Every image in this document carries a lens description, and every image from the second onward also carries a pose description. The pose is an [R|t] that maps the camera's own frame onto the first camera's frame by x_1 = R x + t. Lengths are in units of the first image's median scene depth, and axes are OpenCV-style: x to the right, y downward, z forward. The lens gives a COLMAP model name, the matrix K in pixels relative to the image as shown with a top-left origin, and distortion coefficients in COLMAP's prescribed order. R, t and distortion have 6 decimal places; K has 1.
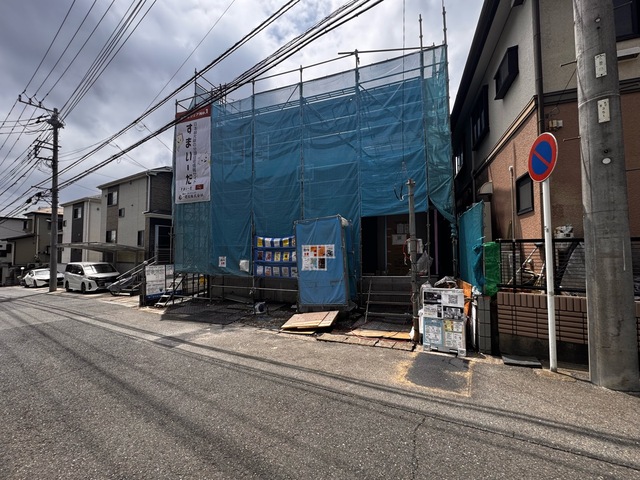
lens RADIAL K [[257.0, 0, 319.2], [0, 257.0, 241.0], [0, 0, 1]] dist [-0.000559, -0.000439]
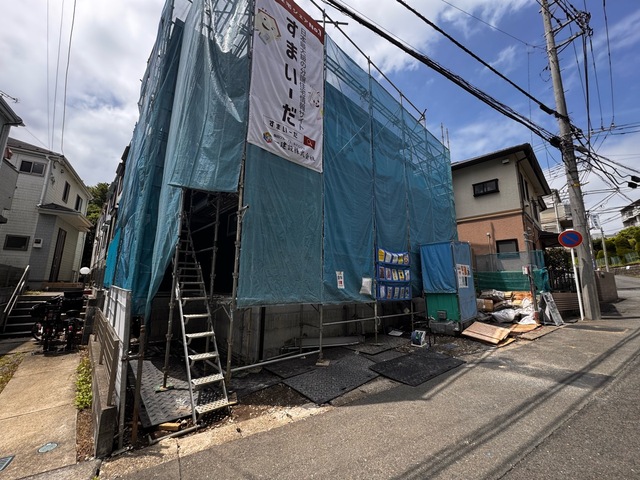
lens RADIAL K [[257.0, 0, 320.4], [0, 257.0, 239.2], [0, 0, 1]] dist [-0.000559, -0.000439]
pose [[0.445265, 0.162520, 0.880526, -0.944487], [-0.058143, 0.986562, -0.152689, 0.081218], [-0.893509, 0.016790, 0.448732, 0.768294]]
